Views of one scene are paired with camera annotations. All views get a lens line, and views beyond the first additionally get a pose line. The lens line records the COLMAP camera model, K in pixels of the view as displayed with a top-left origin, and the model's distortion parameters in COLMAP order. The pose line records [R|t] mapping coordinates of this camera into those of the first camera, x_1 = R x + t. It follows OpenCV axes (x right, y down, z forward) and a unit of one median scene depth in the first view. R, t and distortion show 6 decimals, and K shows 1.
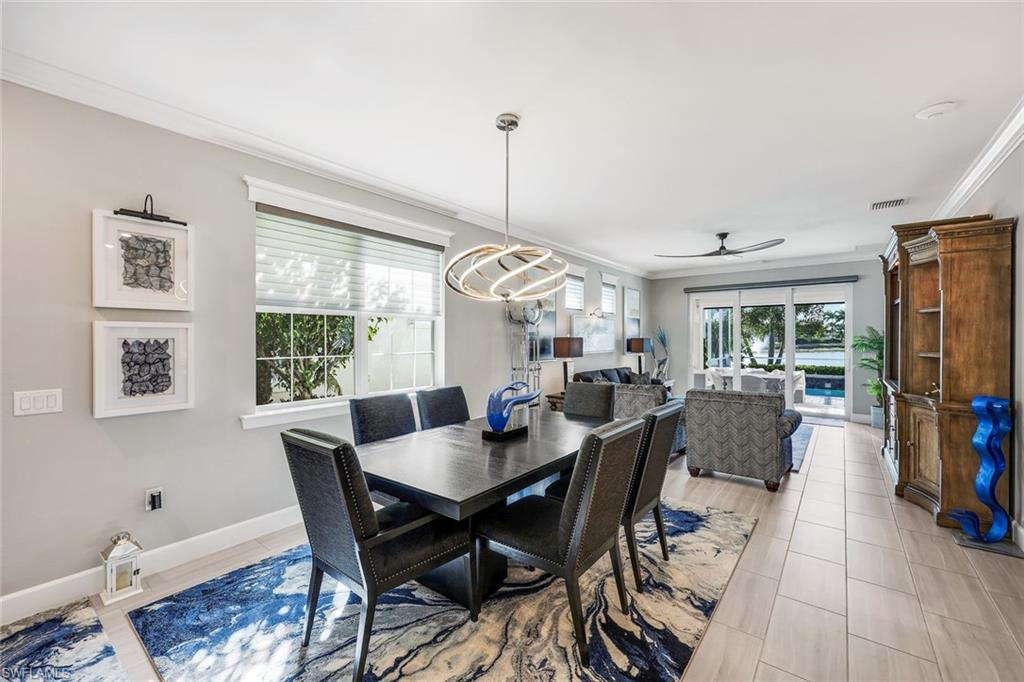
lens RADIAL K [[415.5, 0, 509.8], [0, 415.5, 339.9], [0, 0, 1]] dist [0.001793, 0.000260]
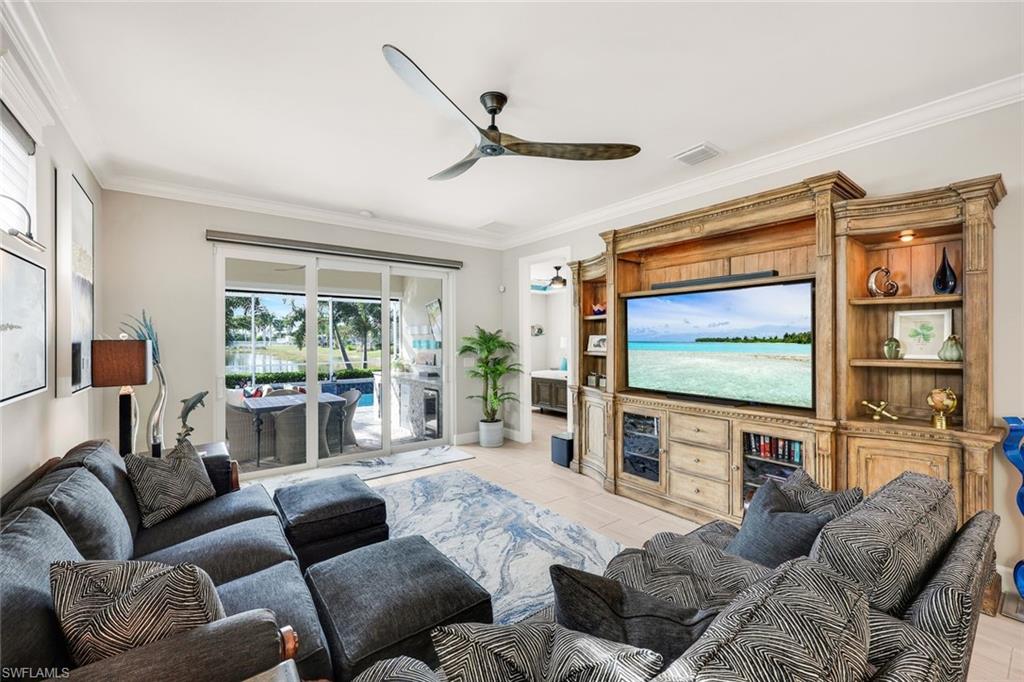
lens RADIAL K [[415.5, 0, 509.8], [0, 415.5, 339.9], [0, 0, 1]] dist [0.001793, 0.000260]
pose [[0.248991, 0.000002, 0.968506, 0.132906], [0.004426, 0.999990, -0.001140, -0.004788], [-0.968496, 0.004570, 0.248988, 1.169876]]
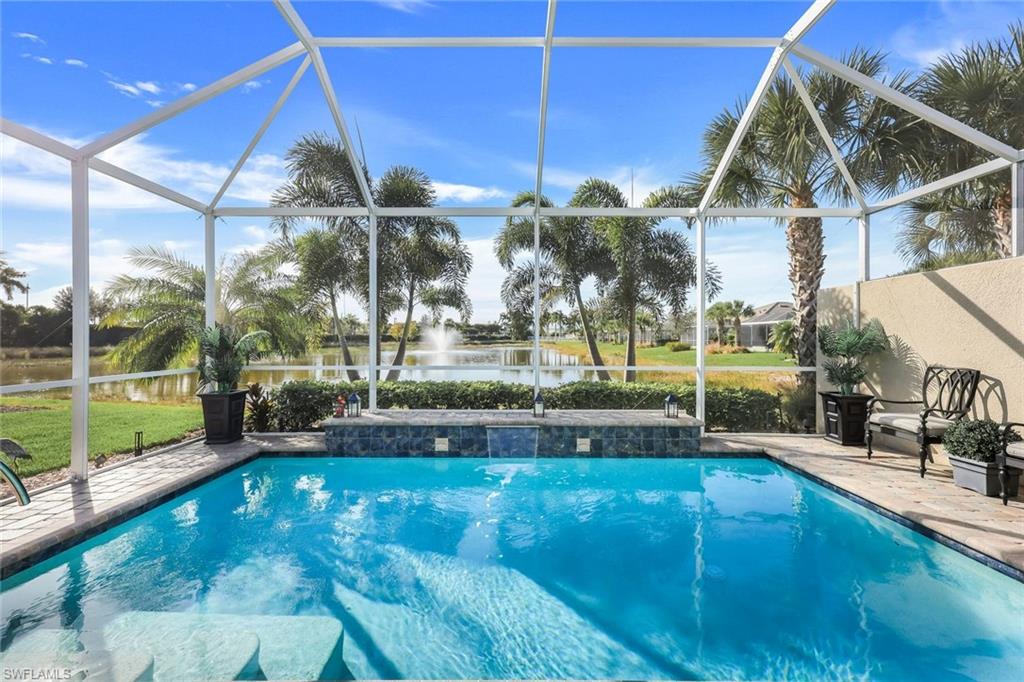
lens RADIAL K [[415.5, 0, 509.8], [0, 415.5, 339.9], [0, 0, 1]] dist [0.001793, 0.000260]
pose [[0.785925, -0.001371, 0.618321, 1.979246], [-0.002670, 0.999981, 0.005611, 0.066166], [-0.618317, -0.006061, 0.785906, 2.304623]]
